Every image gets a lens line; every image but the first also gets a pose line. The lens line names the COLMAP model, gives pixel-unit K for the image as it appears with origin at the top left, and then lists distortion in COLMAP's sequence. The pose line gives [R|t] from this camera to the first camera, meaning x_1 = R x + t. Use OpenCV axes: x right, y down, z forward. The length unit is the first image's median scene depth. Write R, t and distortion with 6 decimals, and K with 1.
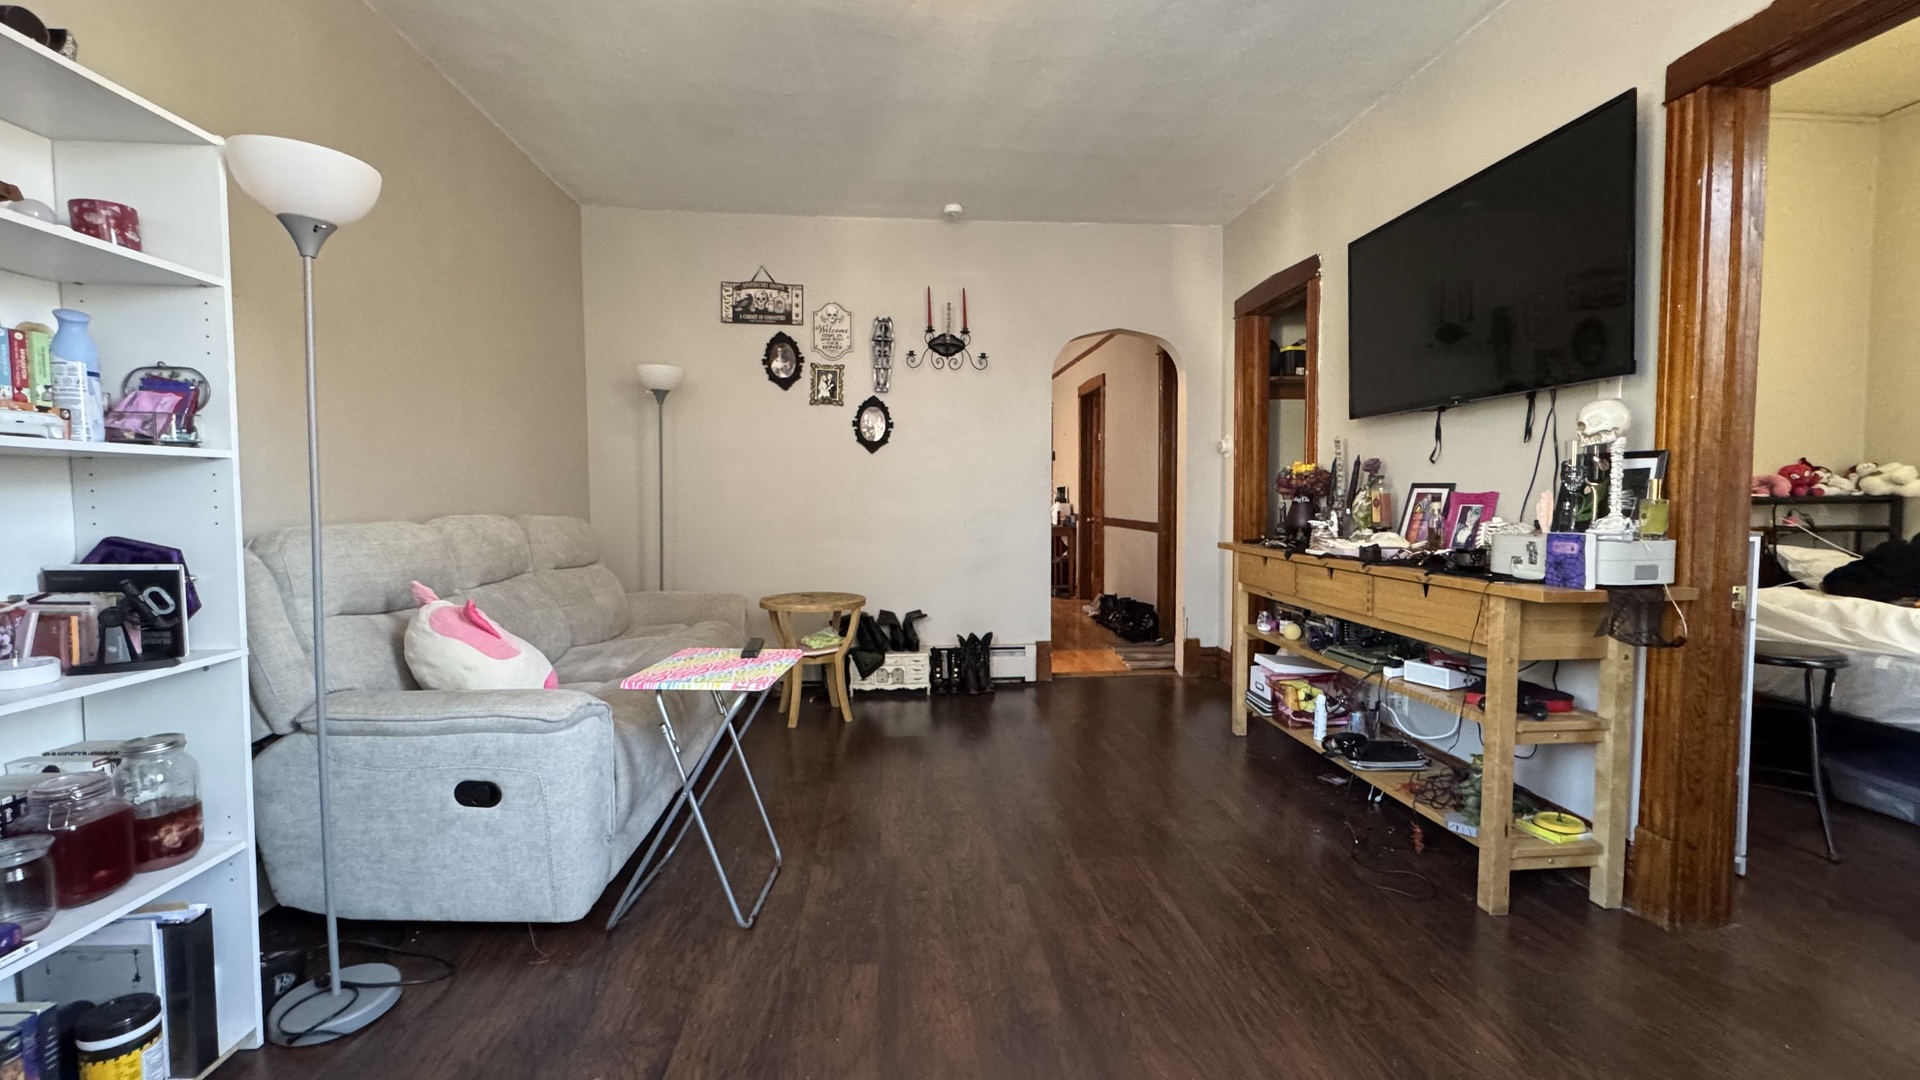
lens RADIAL K [[765.4, 0, 948.4], [0, 765.4, 537.3], [0, 0, 1]] dist [-0.002243, -0.000154]
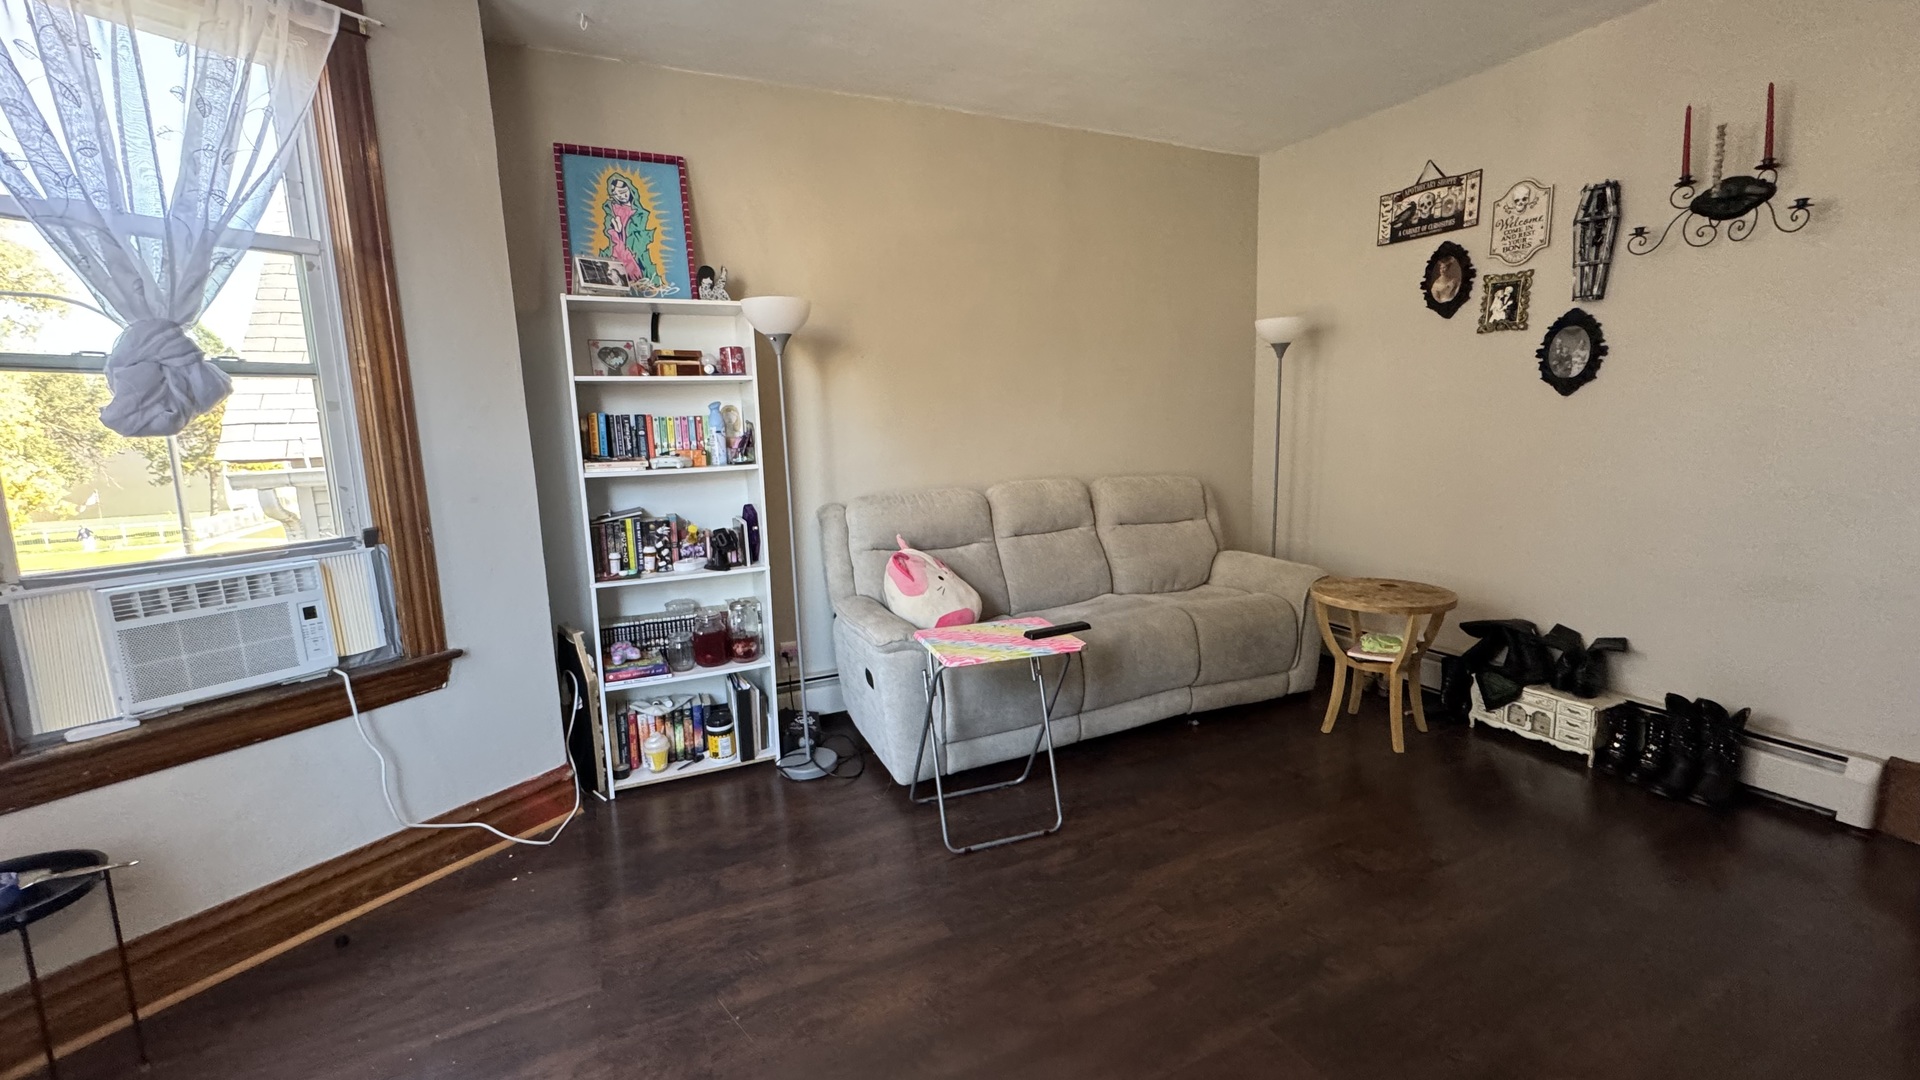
lens RADIAL K [[765.4, 0, 956.0], [0, 765.4, 532.8], [0, 0, 1]] dist [-0.002243, -0.000154]
pose [[0.360383, 0.126848, -0.924139, 0.350788], [-0.019107, 0.991507, 0.128643, -0.066921], [0.932609, -0.028703, 0.359746, 0.251826]]
